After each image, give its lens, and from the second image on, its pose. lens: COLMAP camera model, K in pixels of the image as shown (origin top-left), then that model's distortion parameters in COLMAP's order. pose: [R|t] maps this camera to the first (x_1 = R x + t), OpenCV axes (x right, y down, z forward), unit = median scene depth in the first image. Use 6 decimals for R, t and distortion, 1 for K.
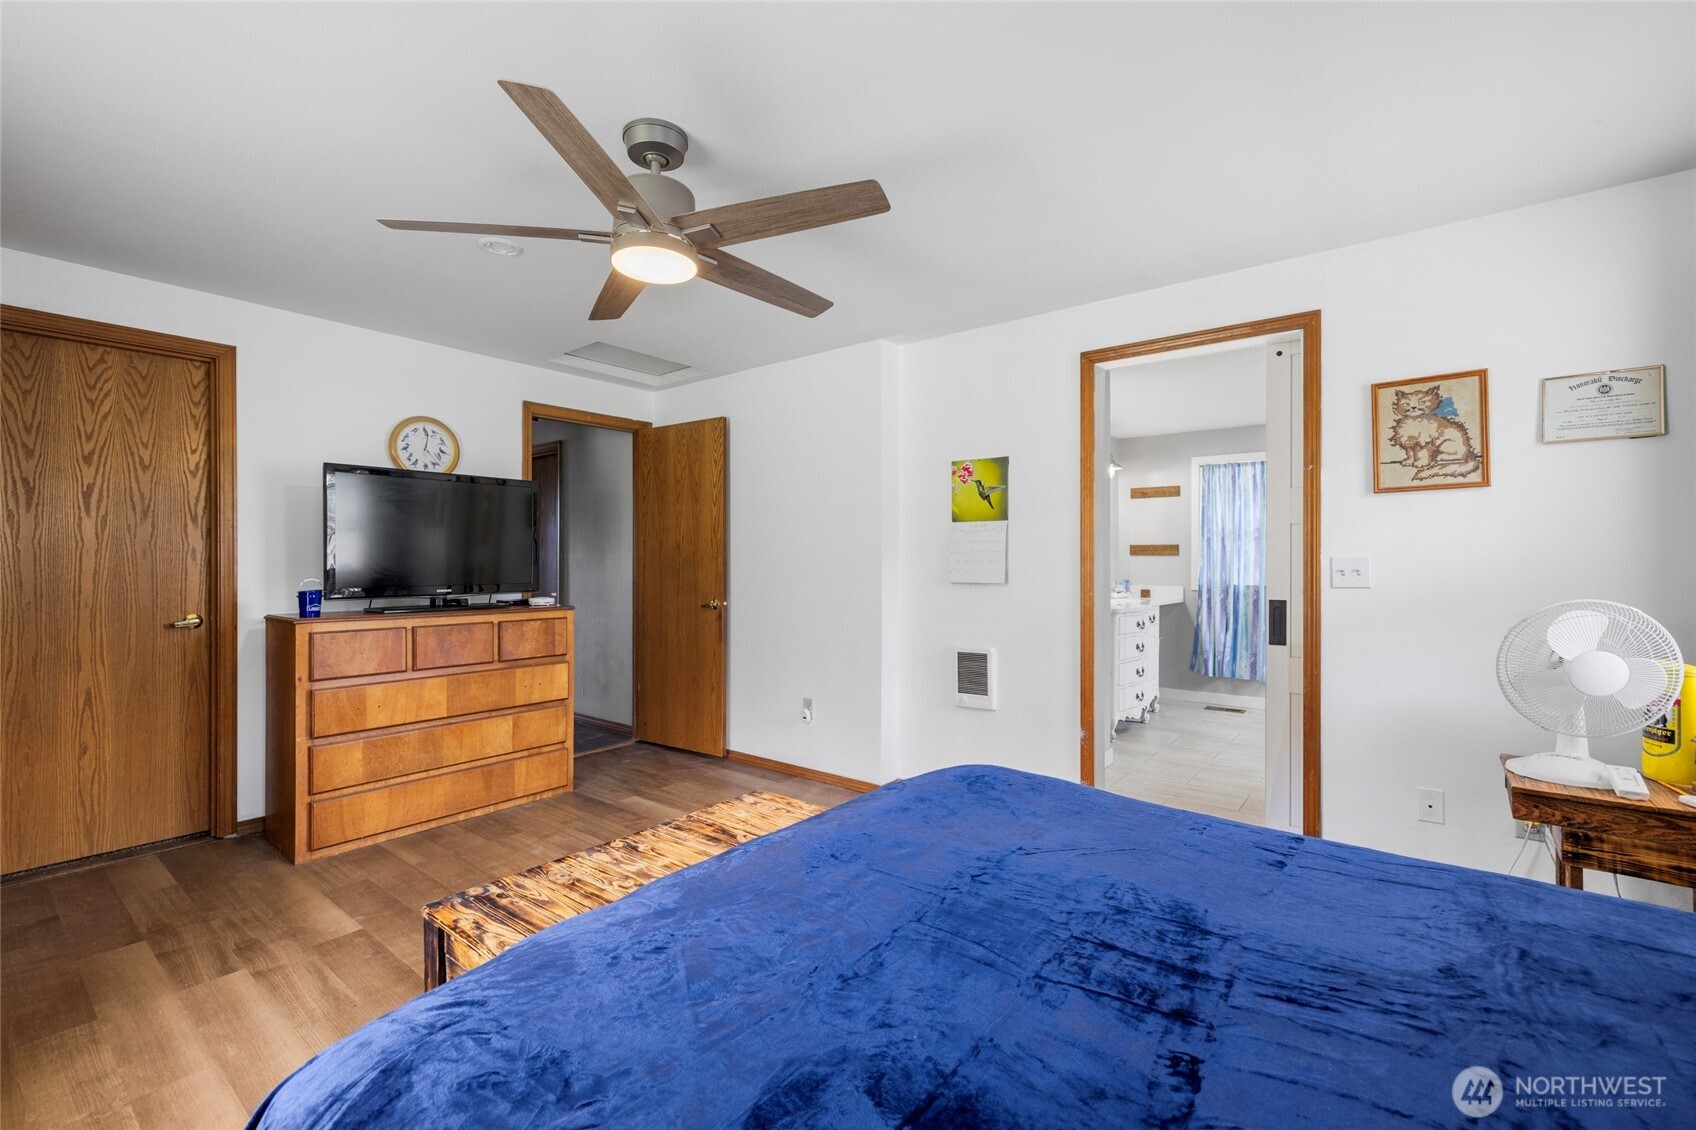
lens RADIAL K [[734.5, 0, 846.3], [0, 734.5, 562.8], [0, 0, 1]] dist [-0.004049, 0.001904]
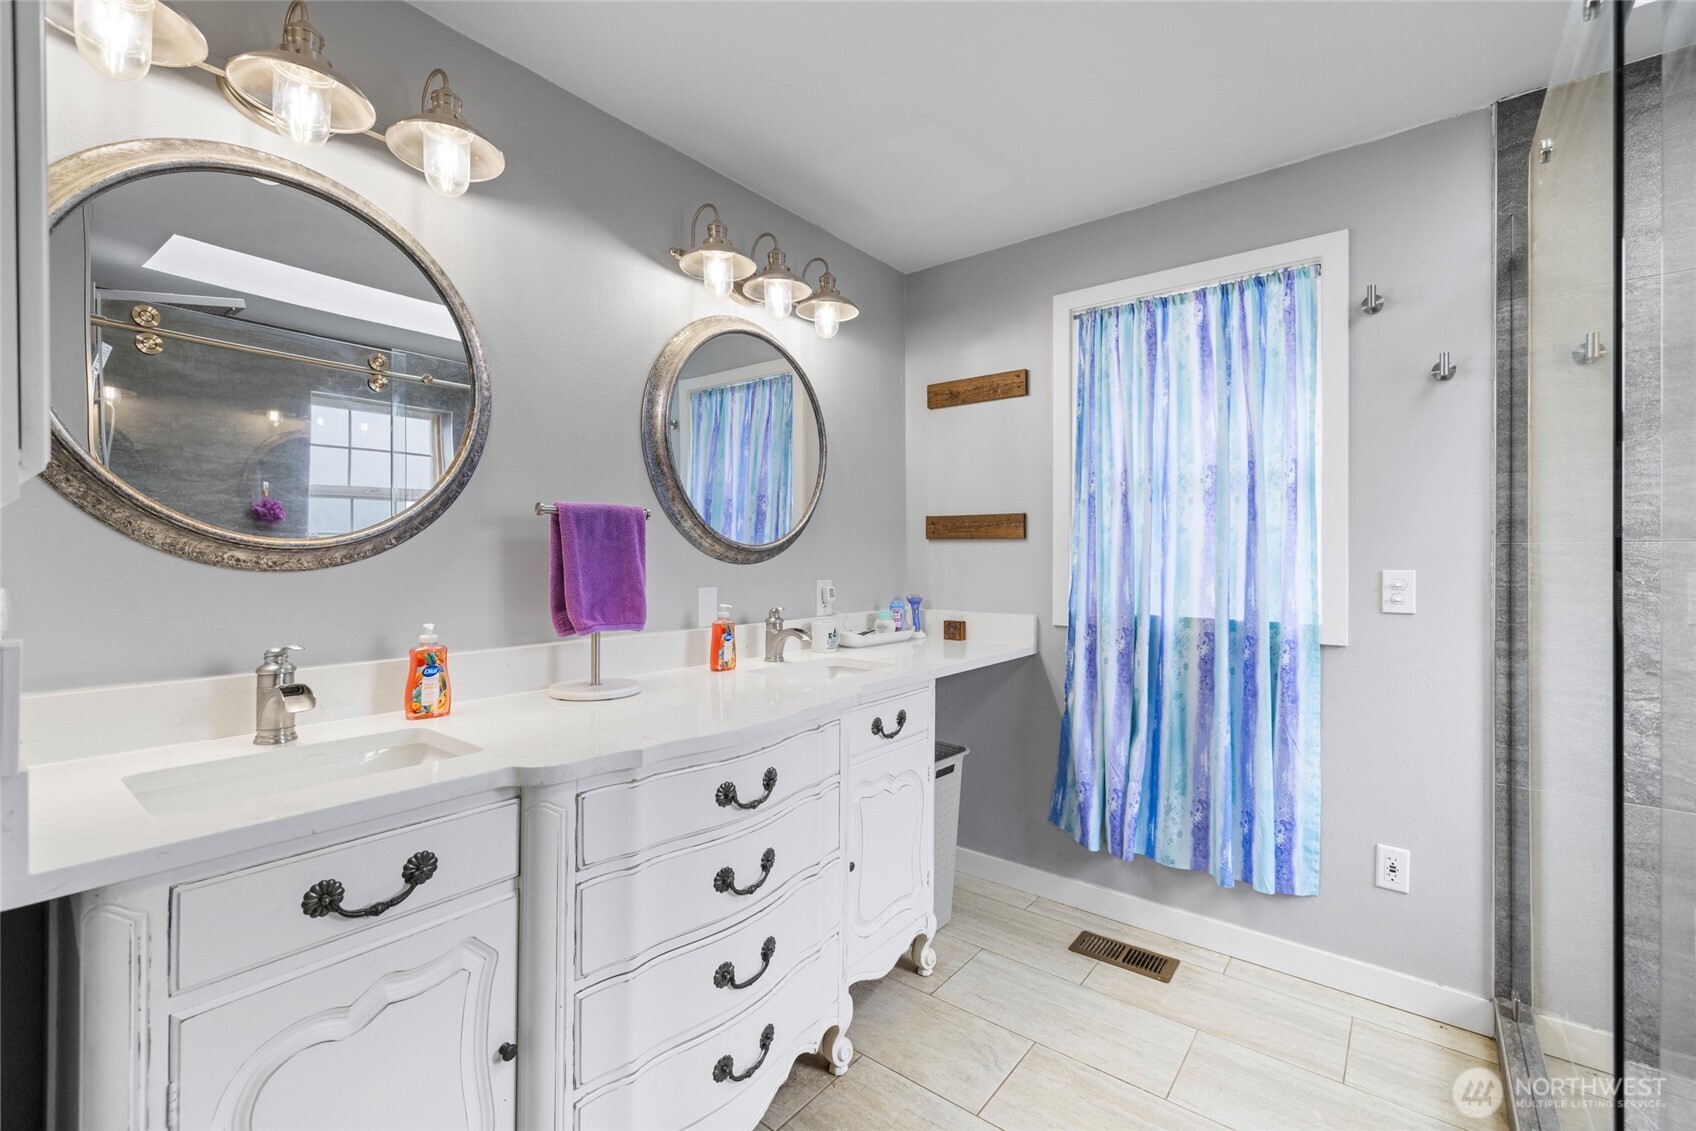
lens RADIAL K [[734.5, 0, 851.1], [0, 734.5, 555.9], [0, 0, 1]] dist [-0.004049, 0.001904]
pose [[0.999983, 0.000160, 0.005875, 0.368356], [-0.000158, 1.000000, -0.000314, -0.000959], [-0.005875, 0.000313, 0.999983, 0.616714]]
